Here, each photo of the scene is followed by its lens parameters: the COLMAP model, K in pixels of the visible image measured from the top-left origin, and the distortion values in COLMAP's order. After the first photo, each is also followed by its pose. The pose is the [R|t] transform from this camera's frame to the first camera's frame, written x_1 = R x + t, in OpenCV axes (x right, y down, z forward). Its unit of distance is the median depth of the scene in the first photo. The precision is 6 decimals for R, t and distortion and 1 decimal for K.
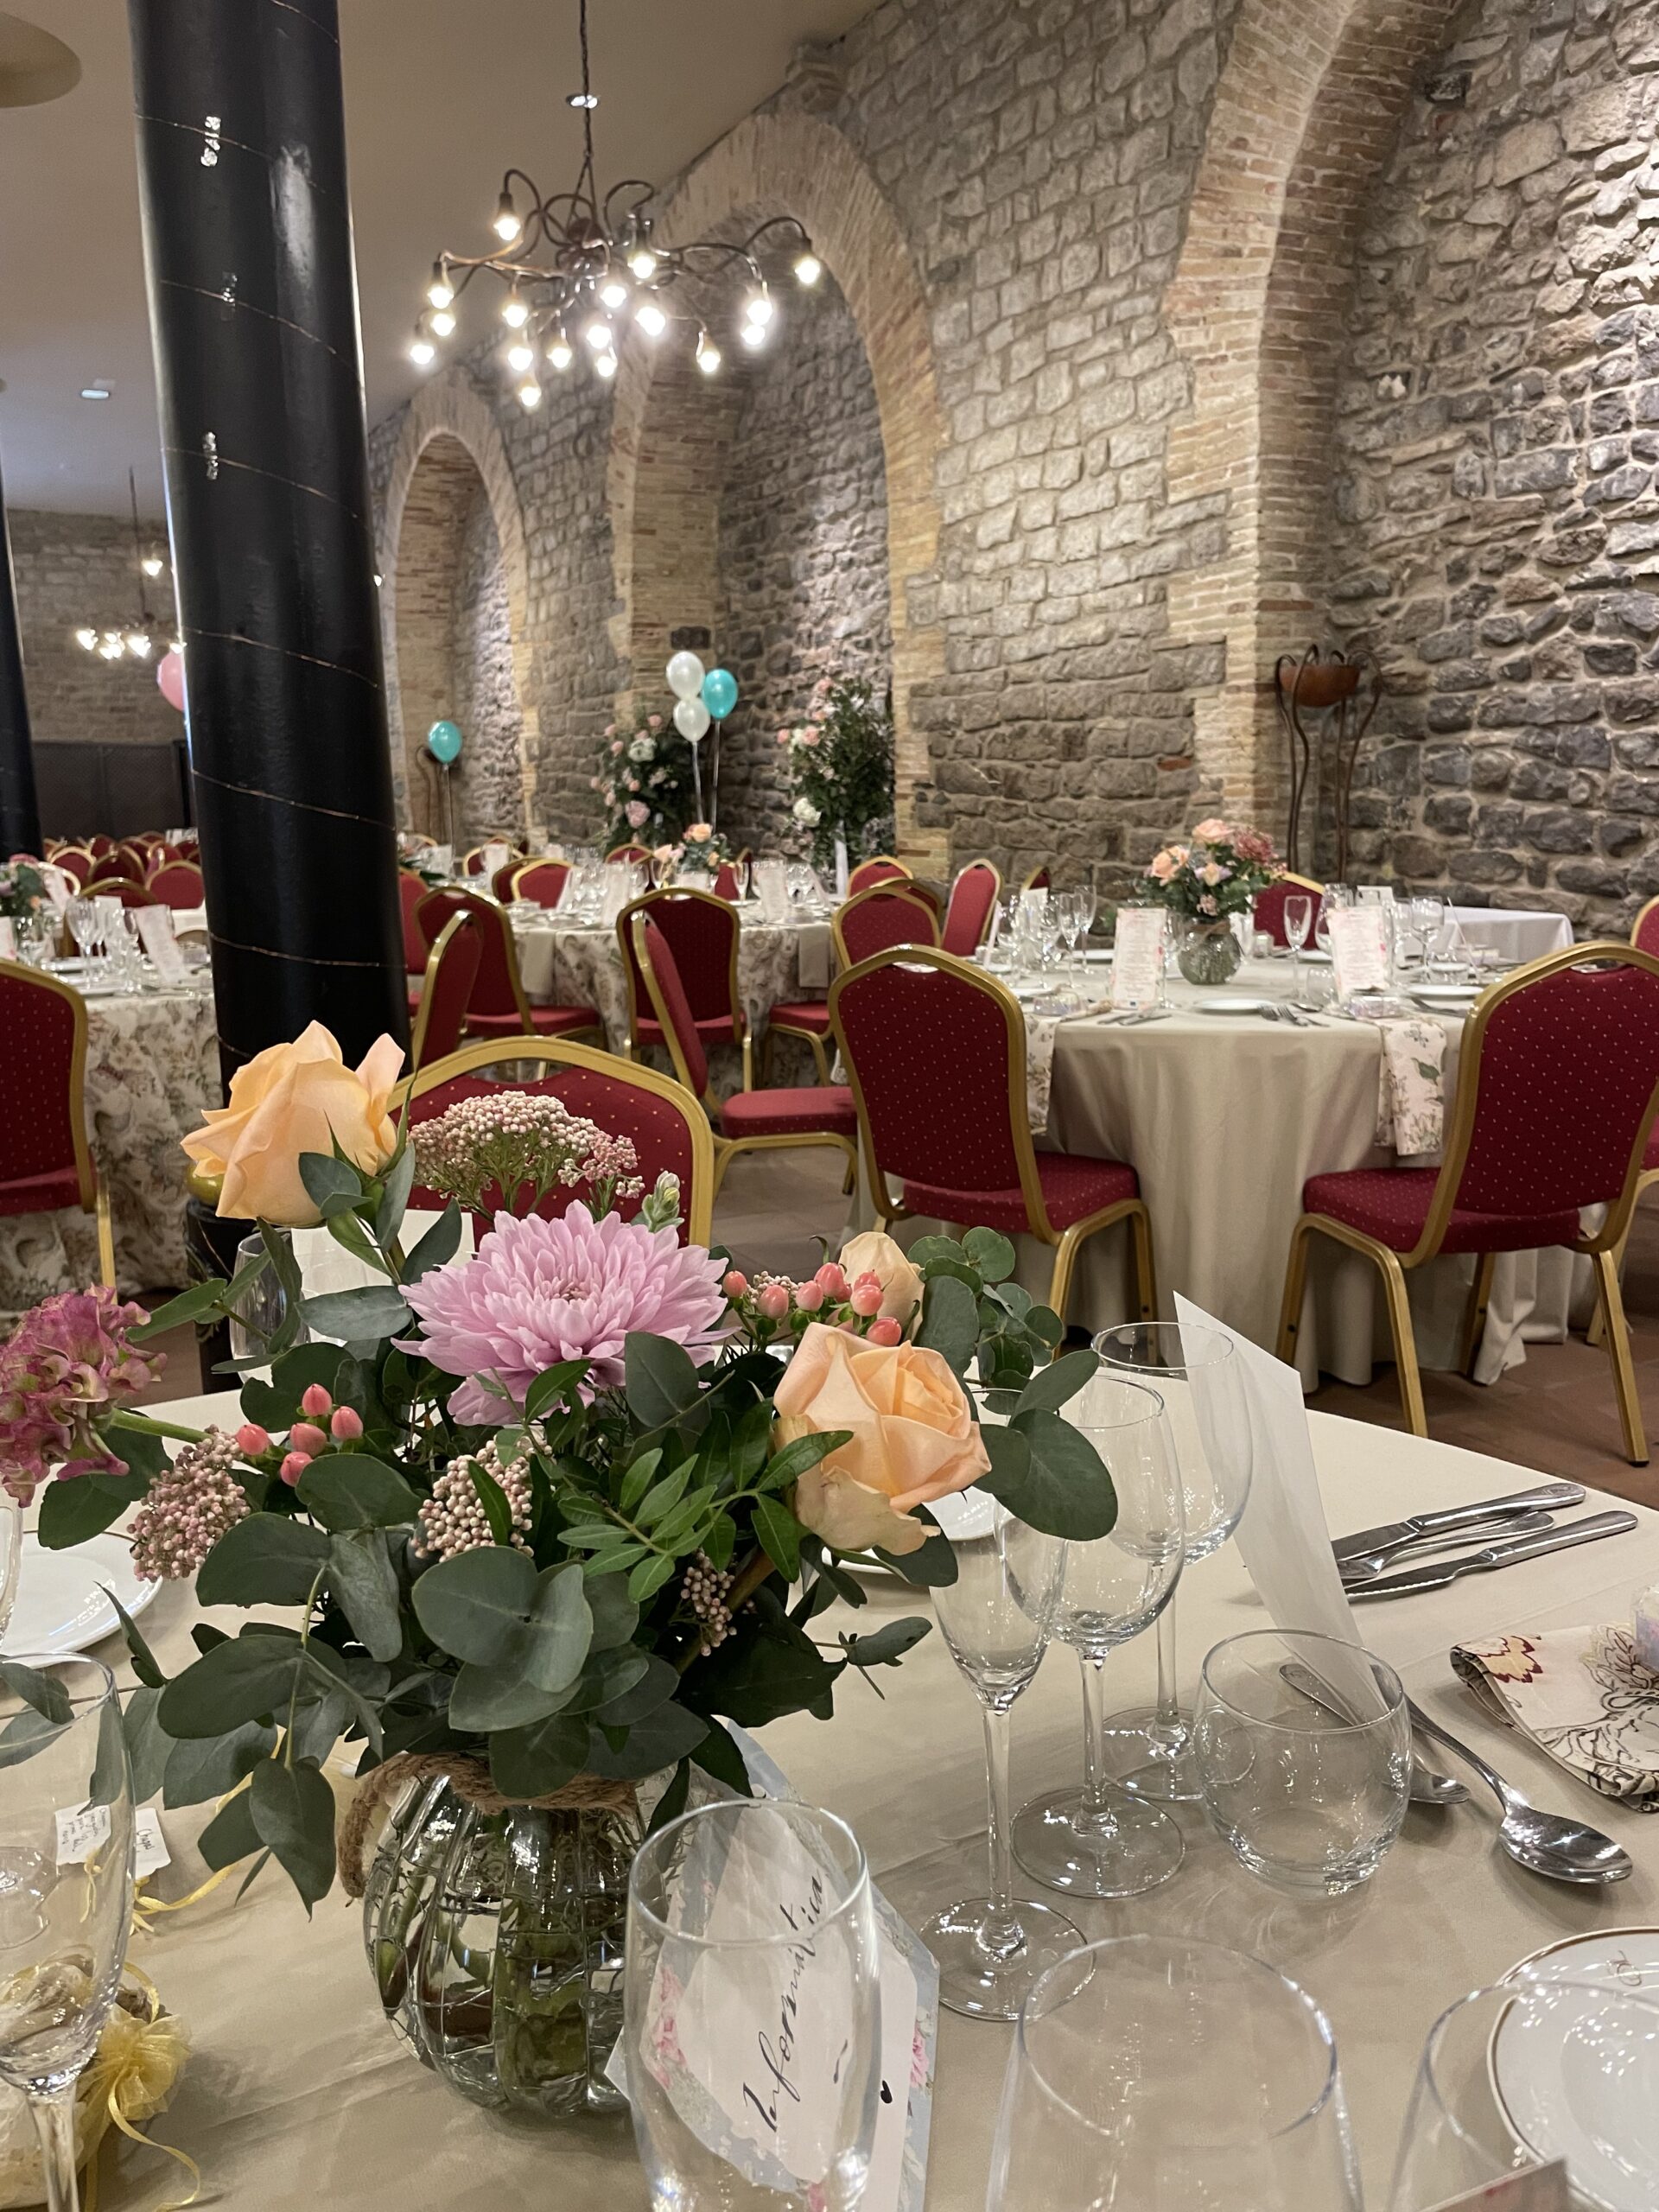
lens RADIAL K [[1665.4, 0, 828.1], [0, 1665.4, 1115.3], [0, 0, 1]] dist [0.089641, -0.124717]
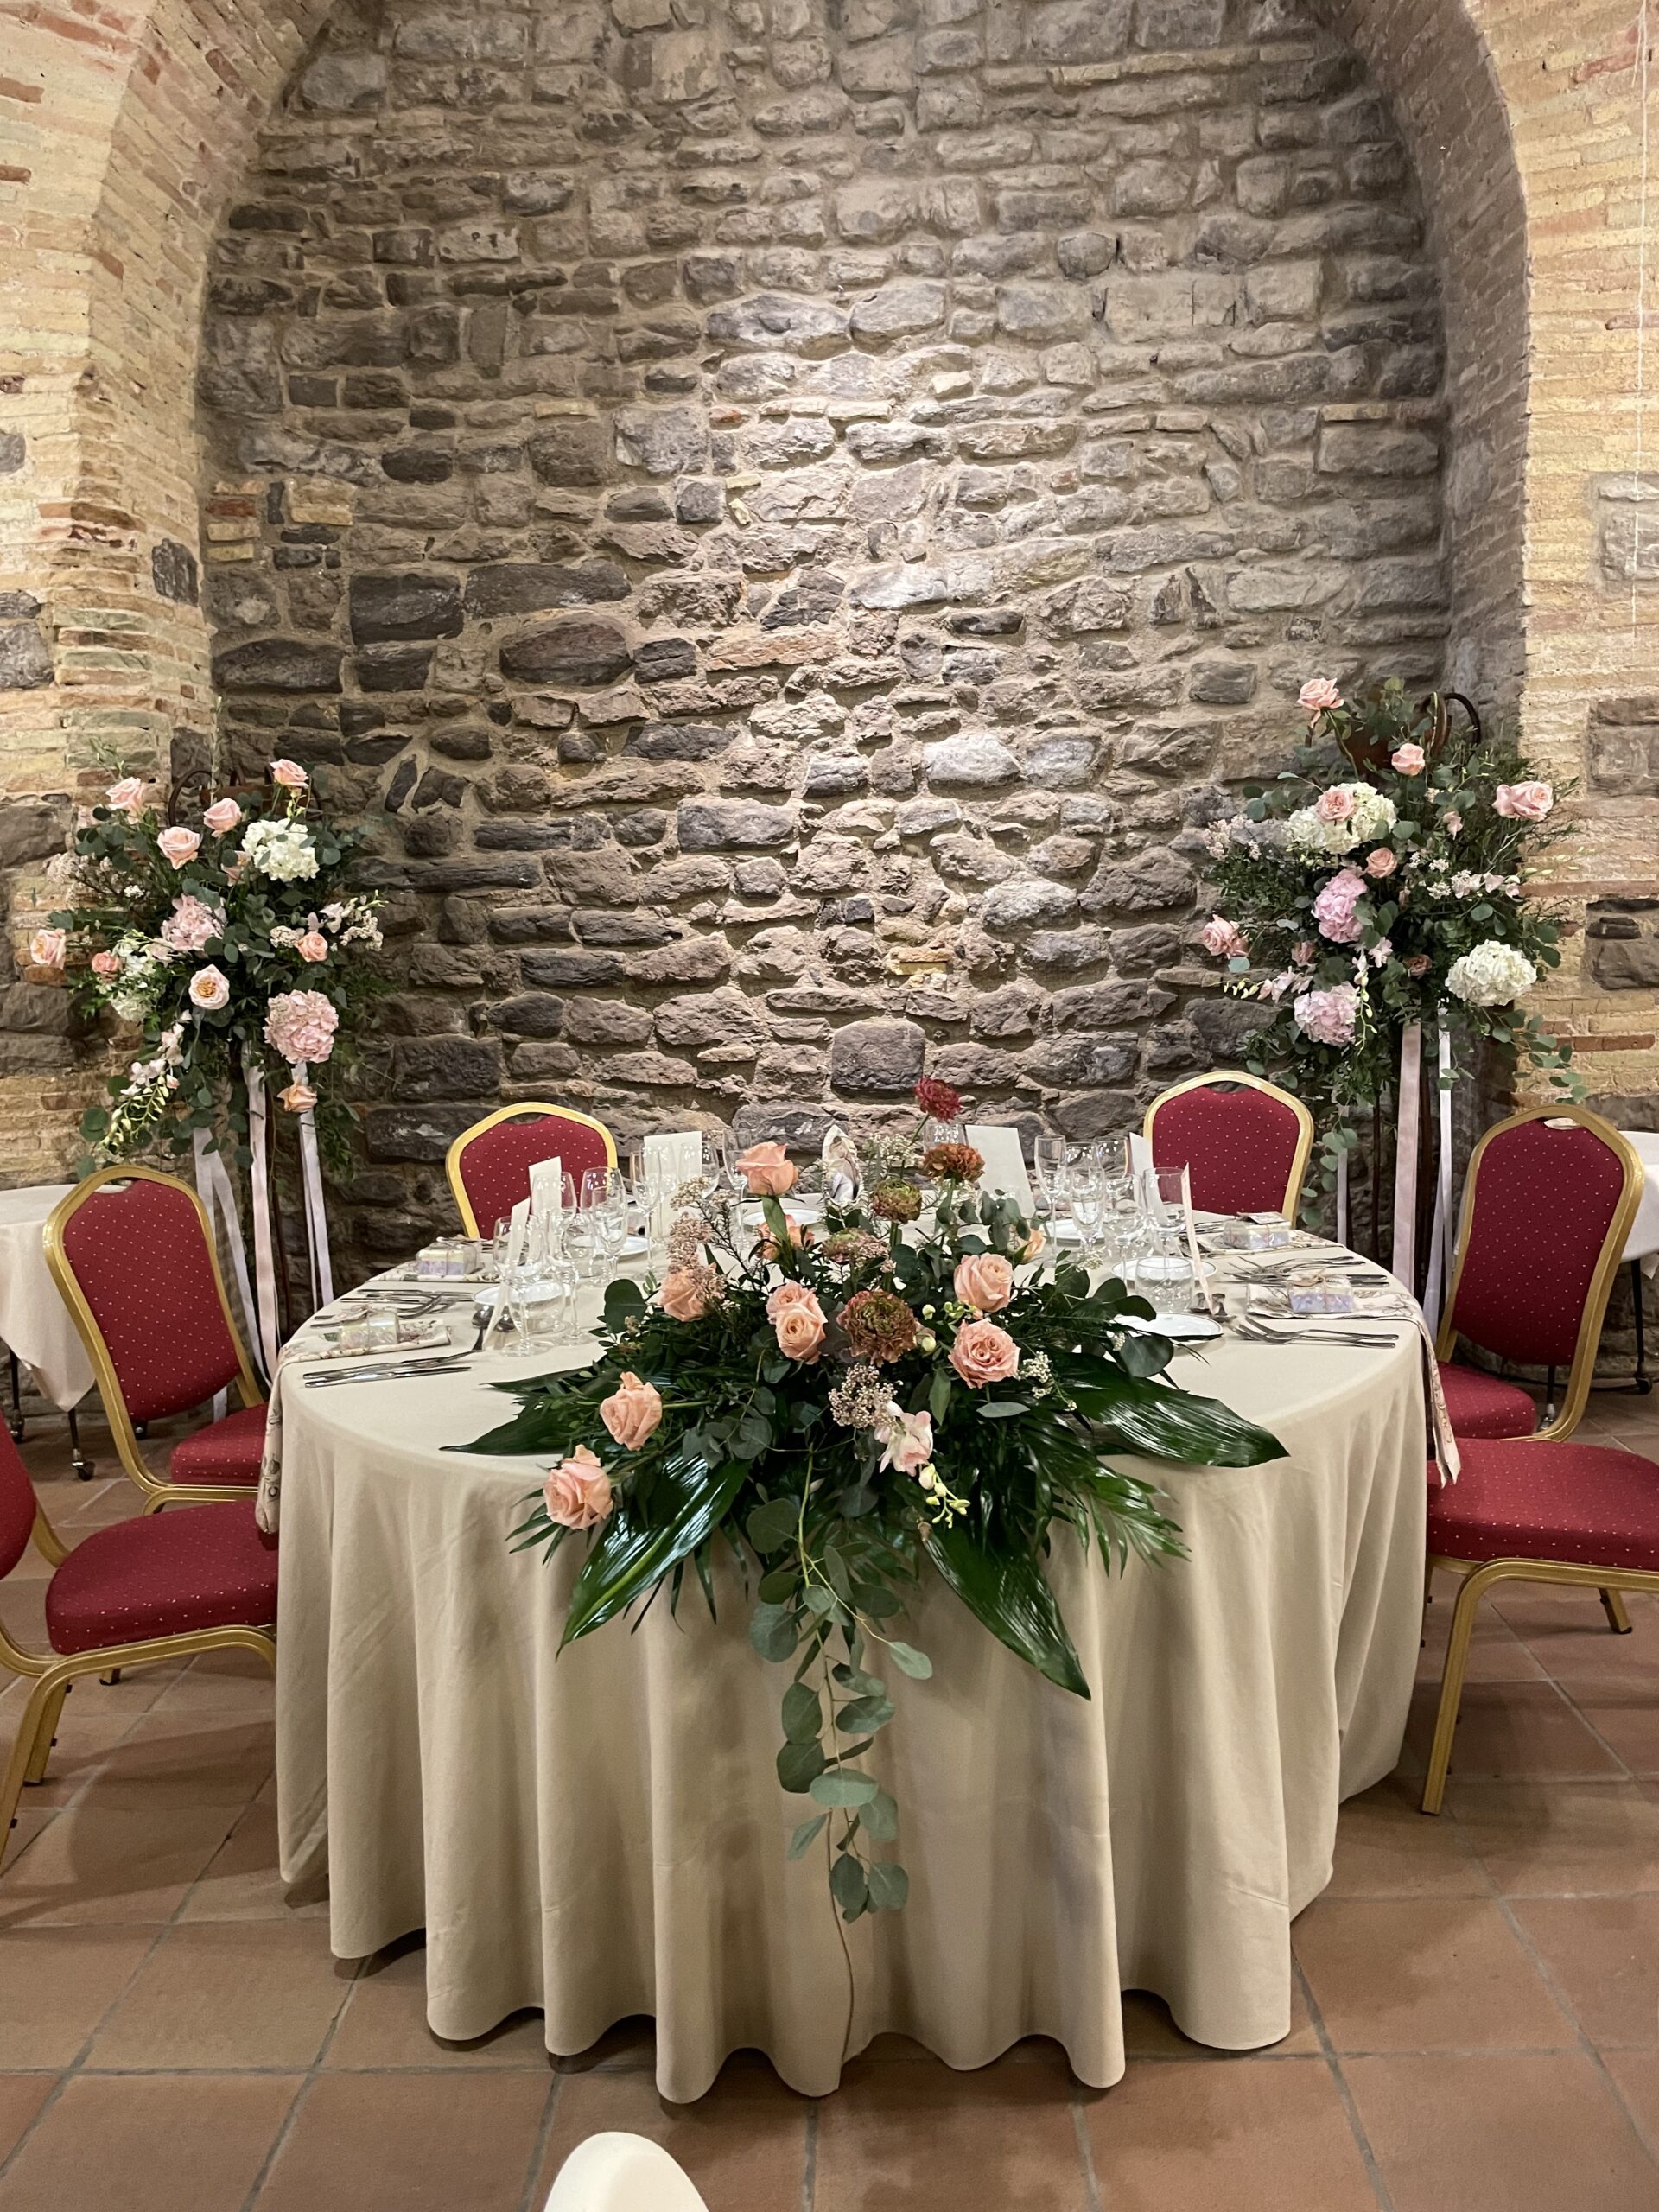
lens RADIAL K [[1642.3, 0, 812.0], [0, 1642.3, 1104.2], [0, 0, 1]] dist [0.092446, -0.120413]
pose [[0.507458, -0.125189, 0.852534, -0.406032], [0.194630, 0.980473, 0.028125, -0.167680], [-0.839408, 0.151657, 0.521914, 0.797820]]
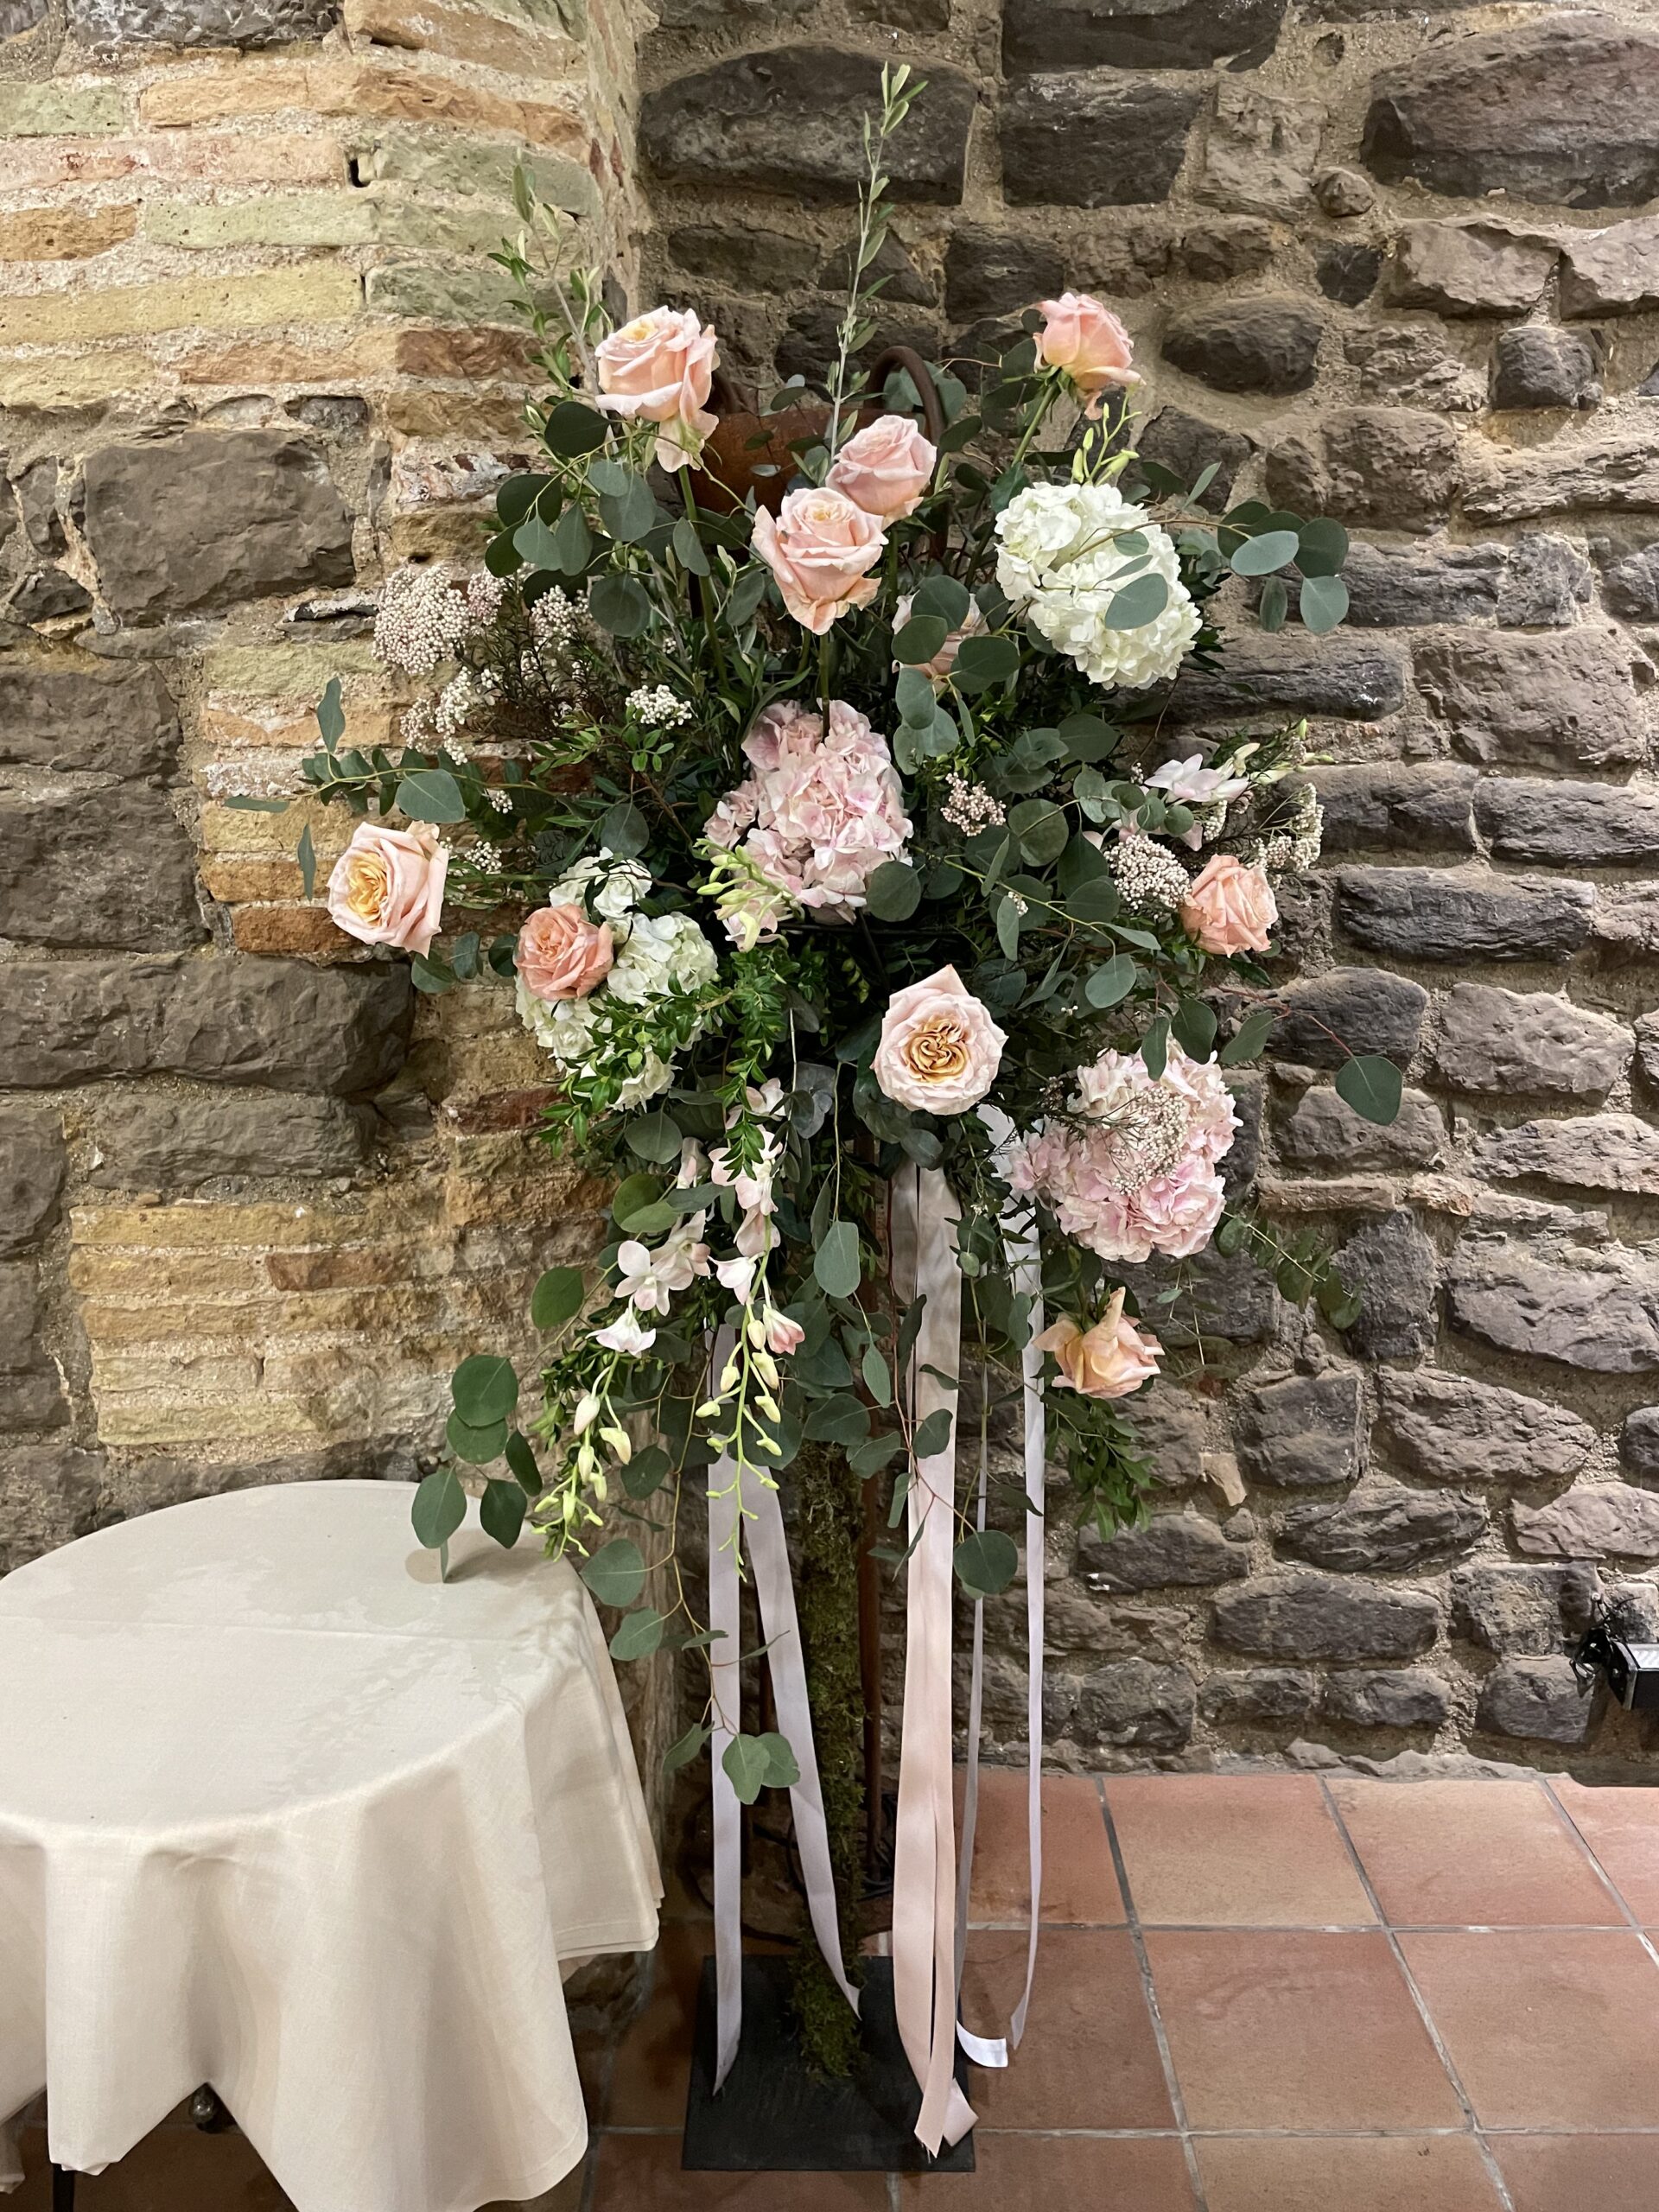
lens RADIAL K [[1665.4, 0, 828.1], [0, 1665.4, 1115.3], [0, 0, 1]] dist [0.089641, -0.124717]
pose [[0.480902, -0.200547, 0.853530, -0.249737], [0.162471, 0.977013, 0.138020, -0.222618], [-0.861589, 0.072300, 0.502431, 1.059703]]
